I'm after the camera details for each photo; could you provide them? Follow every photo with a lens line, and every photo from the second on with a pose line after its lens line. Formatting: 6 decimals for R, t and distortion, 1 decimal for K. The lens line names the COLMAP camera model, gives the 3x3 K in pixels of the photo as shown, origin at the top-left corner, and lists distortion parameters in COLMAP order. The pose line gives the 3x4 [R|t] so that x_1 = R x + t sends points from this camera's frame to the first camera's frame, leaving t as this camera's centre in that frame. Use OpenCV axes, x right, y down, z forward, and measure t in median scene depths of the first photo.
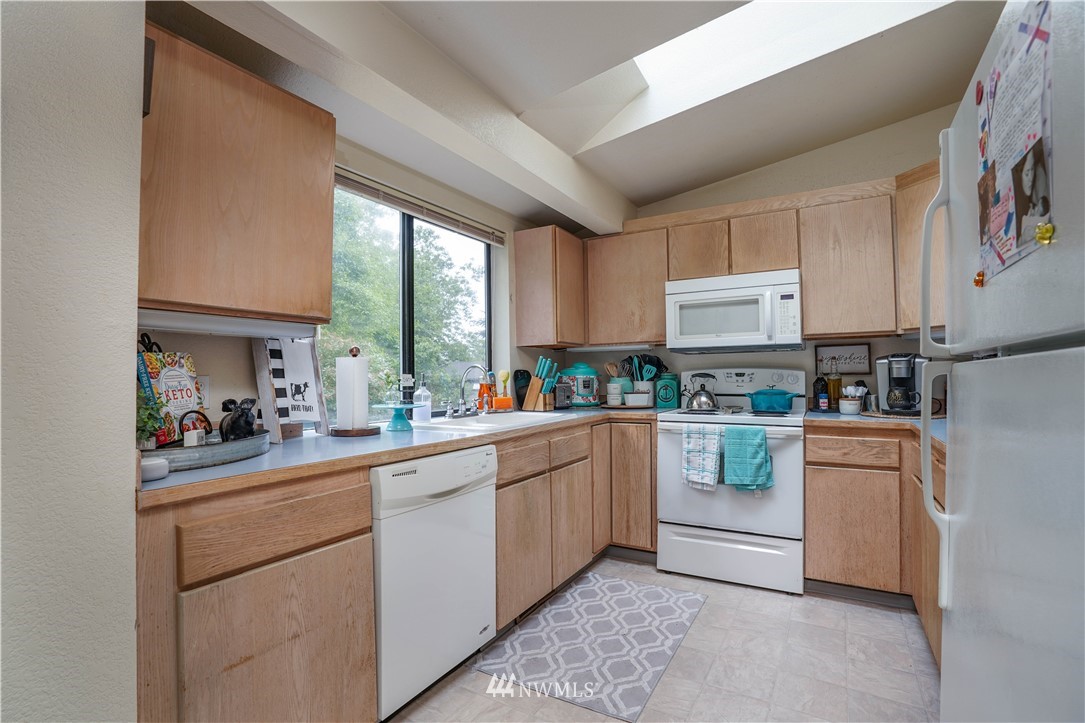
lens RADIAL K [[502.0, 0, 539.8], [0, 502.0, 368.5], [0, 0, 1]] dist [-0.047942, 0.007776]
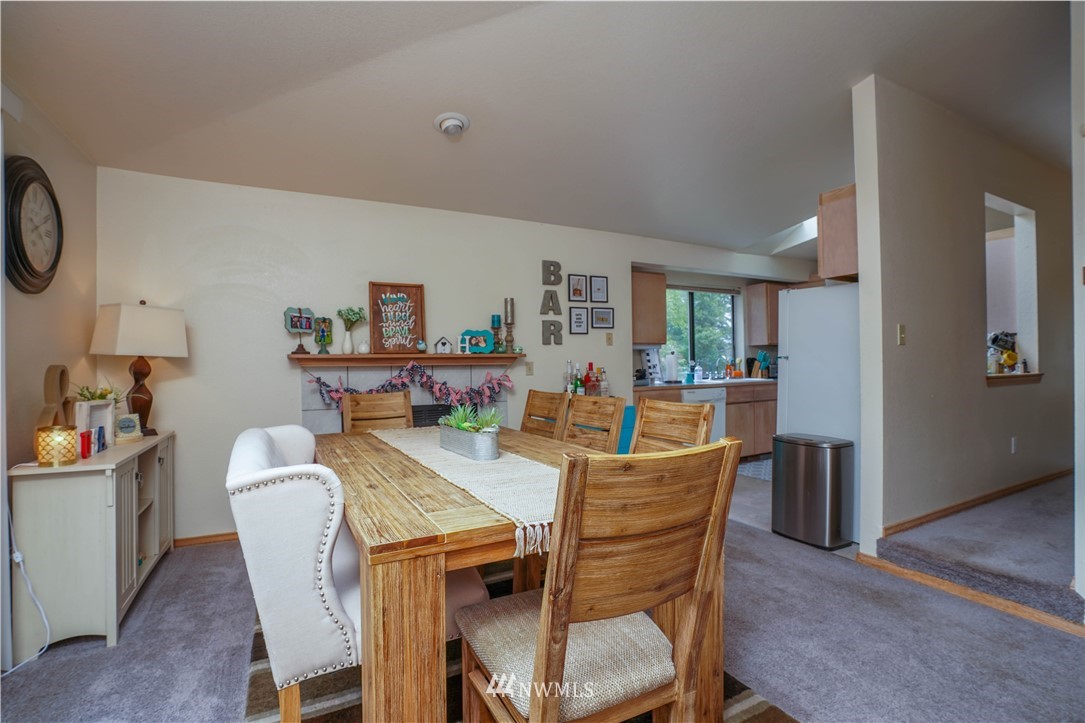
lens RADIAL K [[502.0, 0, 537.5], [0, 502.0, 357.8], [0, 0, 1]] dist [-0.047942, 0.007776]
pose [[0.847264, -0.007639, -0.531118, 0.413104], [0.015097, 0.999839, 0.009703, -0.039281], [0.530958, -0.016240, 0.847243, -1.546716]]
